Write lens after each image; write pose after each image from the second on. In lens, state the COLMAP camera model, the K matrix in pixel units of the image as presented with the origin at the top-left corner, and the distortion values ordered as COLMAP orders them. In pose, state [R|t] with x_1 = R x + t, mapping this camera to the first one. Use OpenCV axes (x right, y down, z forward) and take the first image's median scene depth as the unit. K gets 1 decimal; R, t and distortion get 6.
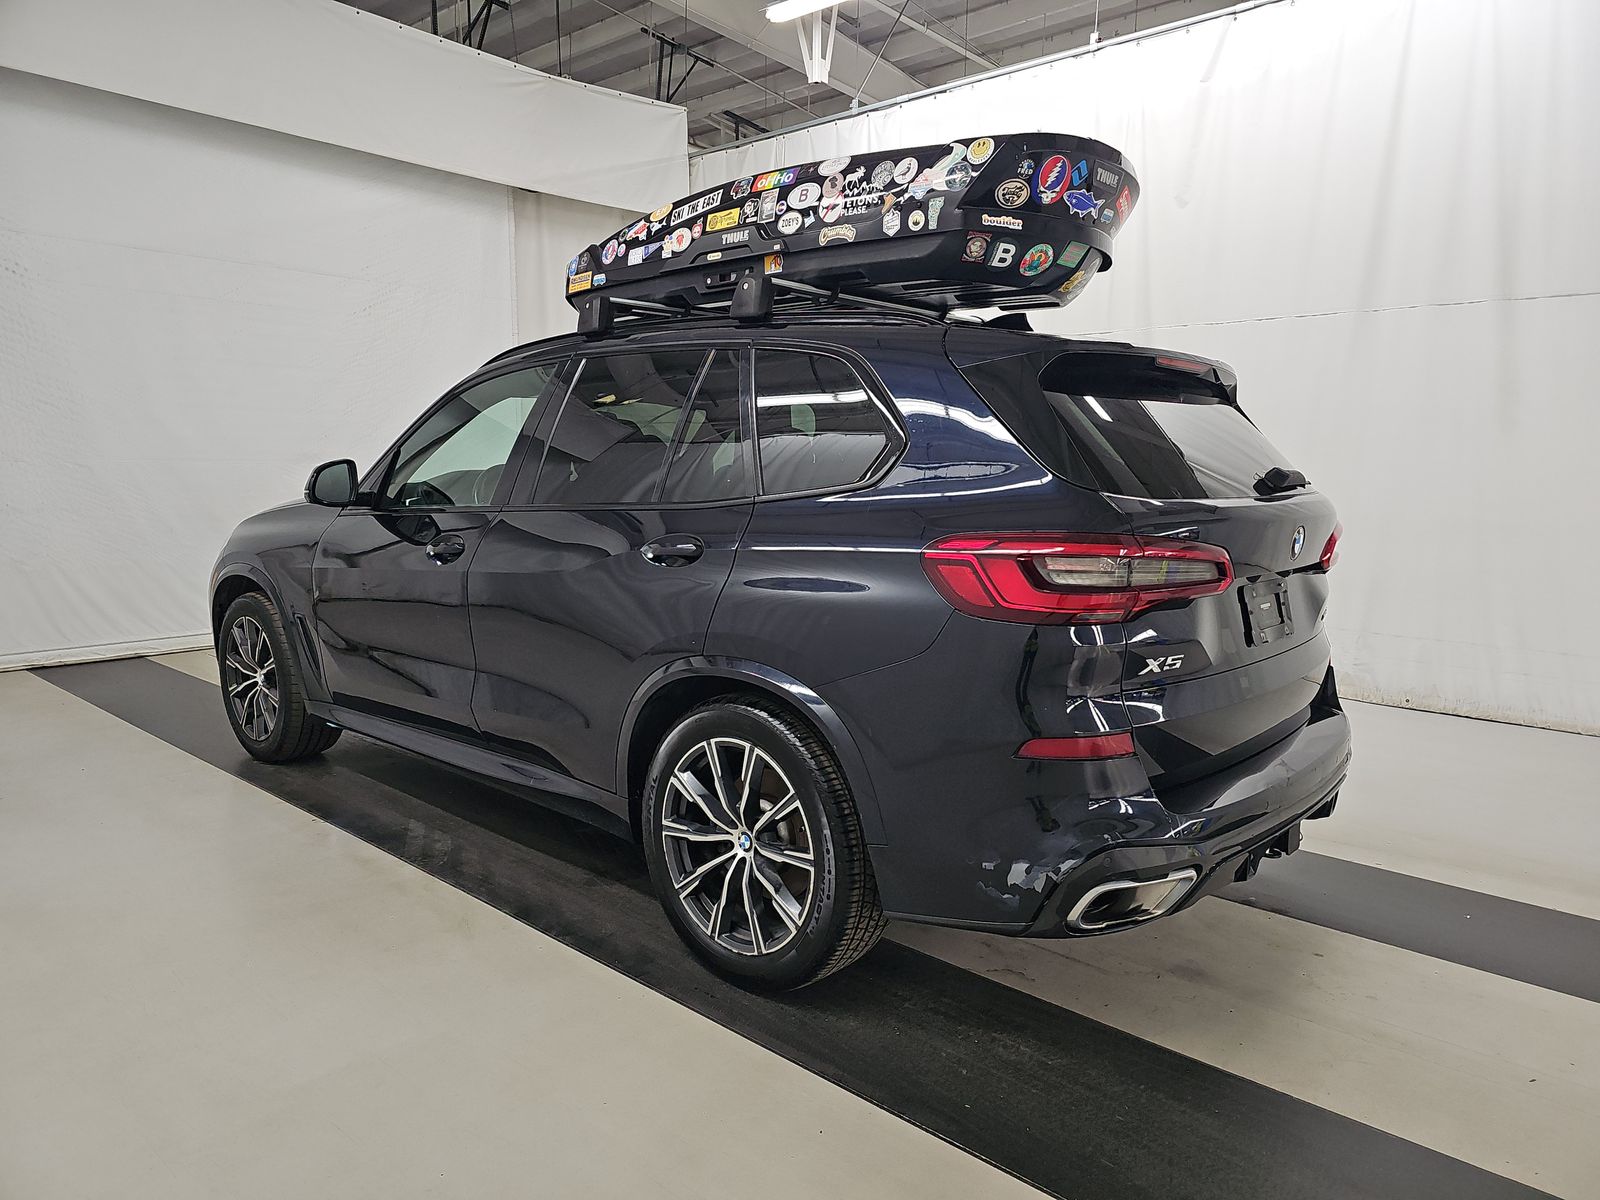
lens RADIAL K [[1068.2, 0, 800.4], [0, 1068.2, 612.3], [0, 0, 1]] dist [0.011463, -0.000173]
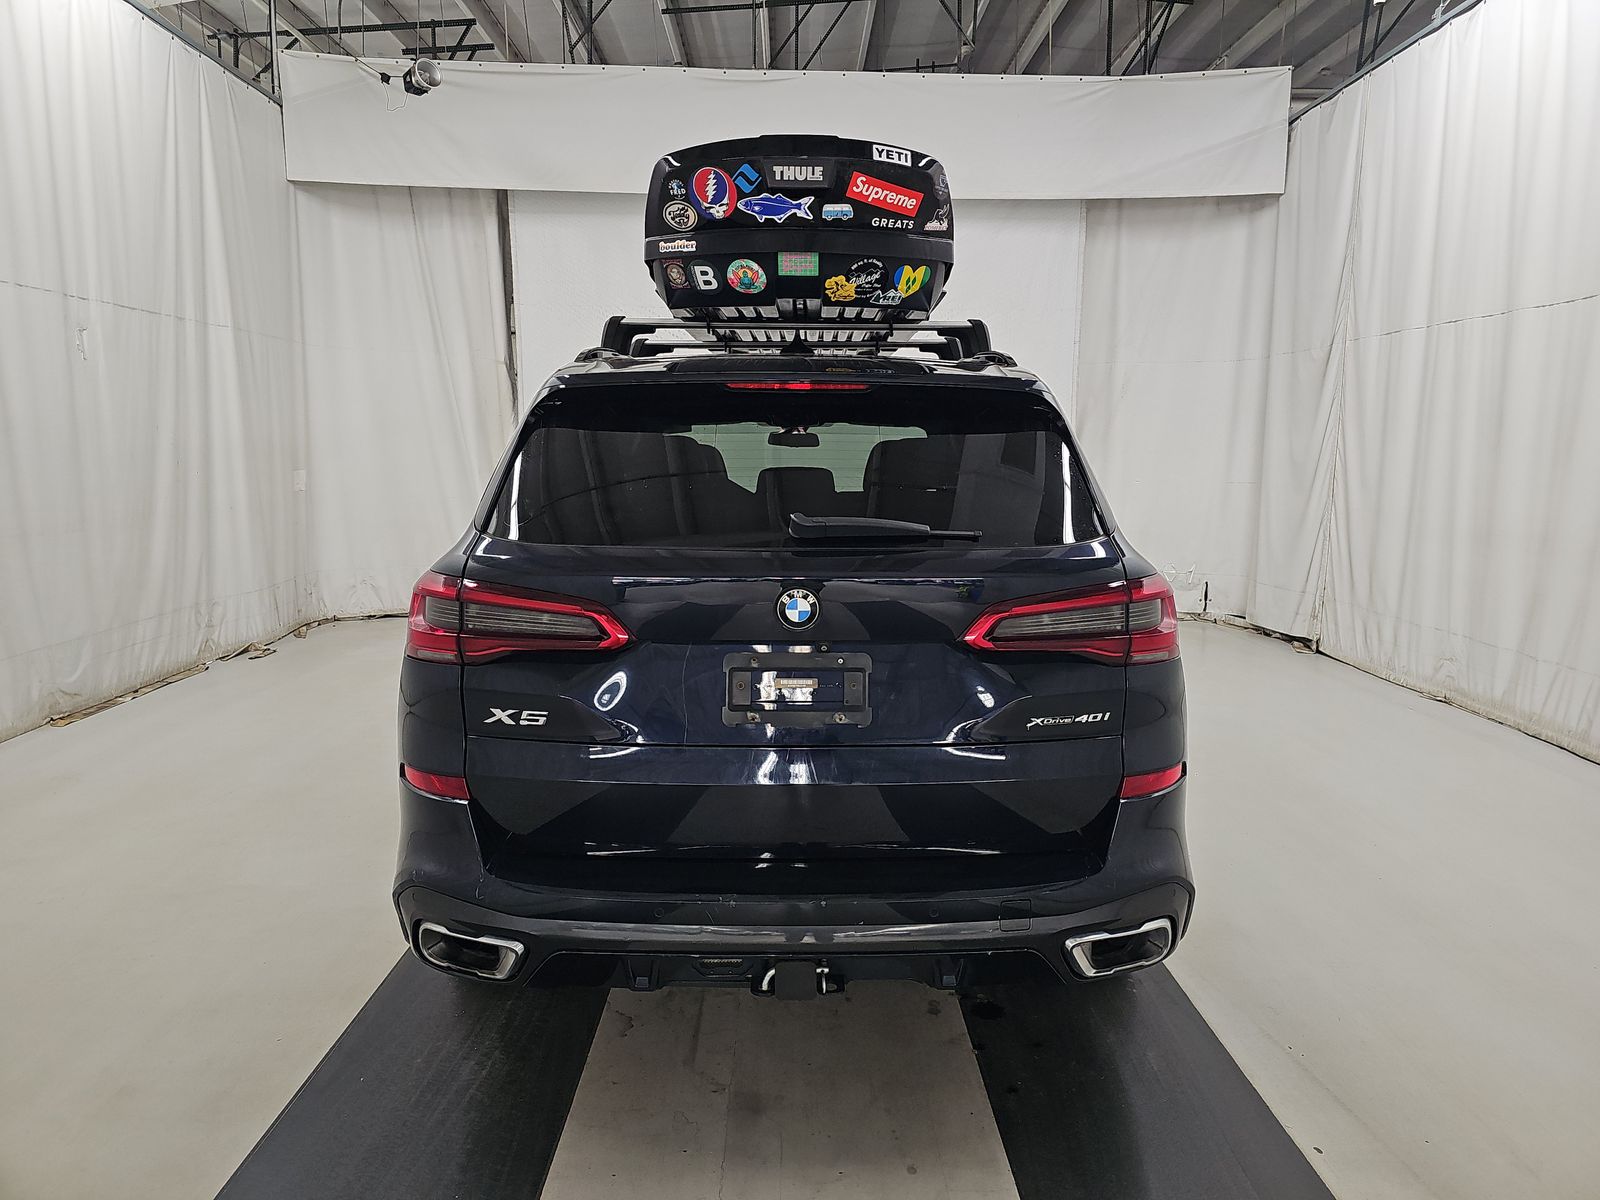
lens RADIAL K [[1068.2, 0, 803.8], [0, 1068.2, 591.8], [0, 0, 1]] dist [0.011463, -0.000173]
pose [[0.672842, 0.090980, -0.734170, 0.984844], [-0.102298, 0.994317, 0.029466, -0.095222], [0.732679, 0.055278, 0.678325, 0.443069]]
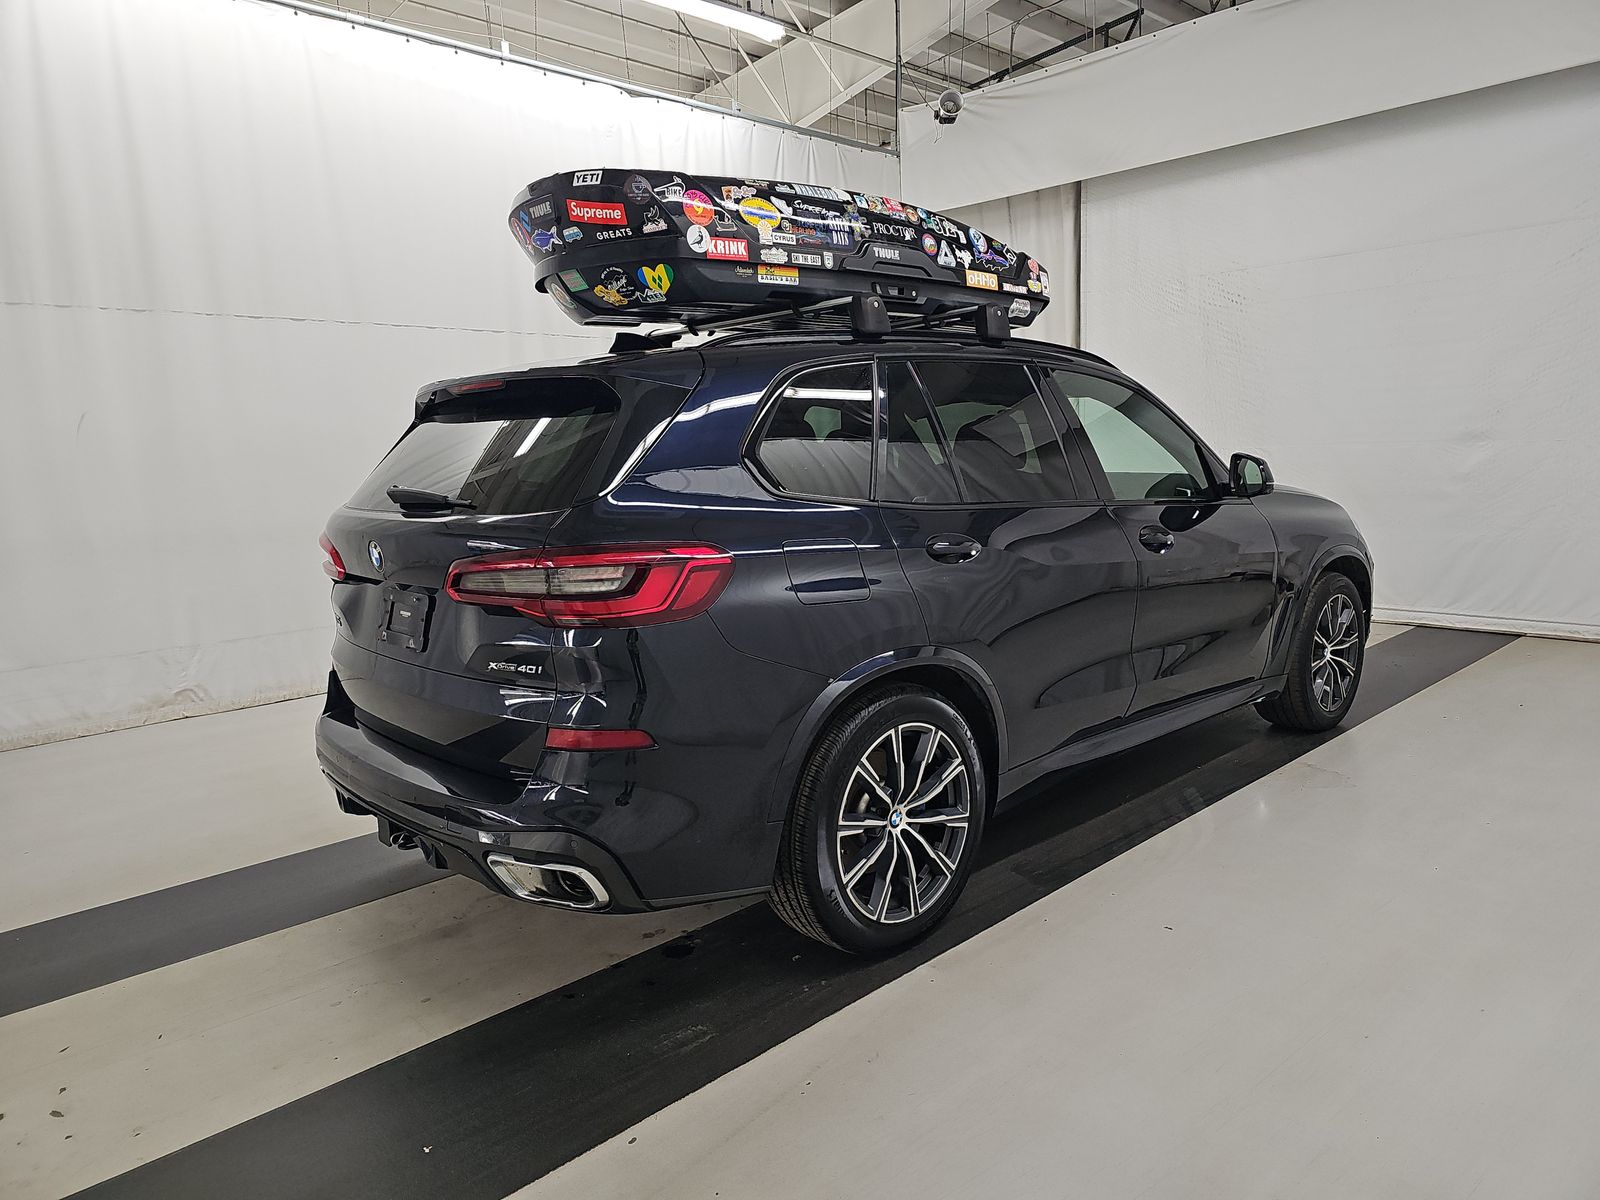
lens RADIAL K [[1068.2, 0, 800.0], [0, 1068.2, 598.9], [0, 0, 1]] dist [0.011463, -0.000173]
pose [[-0.104274, 0.134328, -0.985435, 1.399195], [-0.117747, 0.982201, 0.146347, -0.214253], [0.987554, 0.131293, -0.086602, 1.426738]]
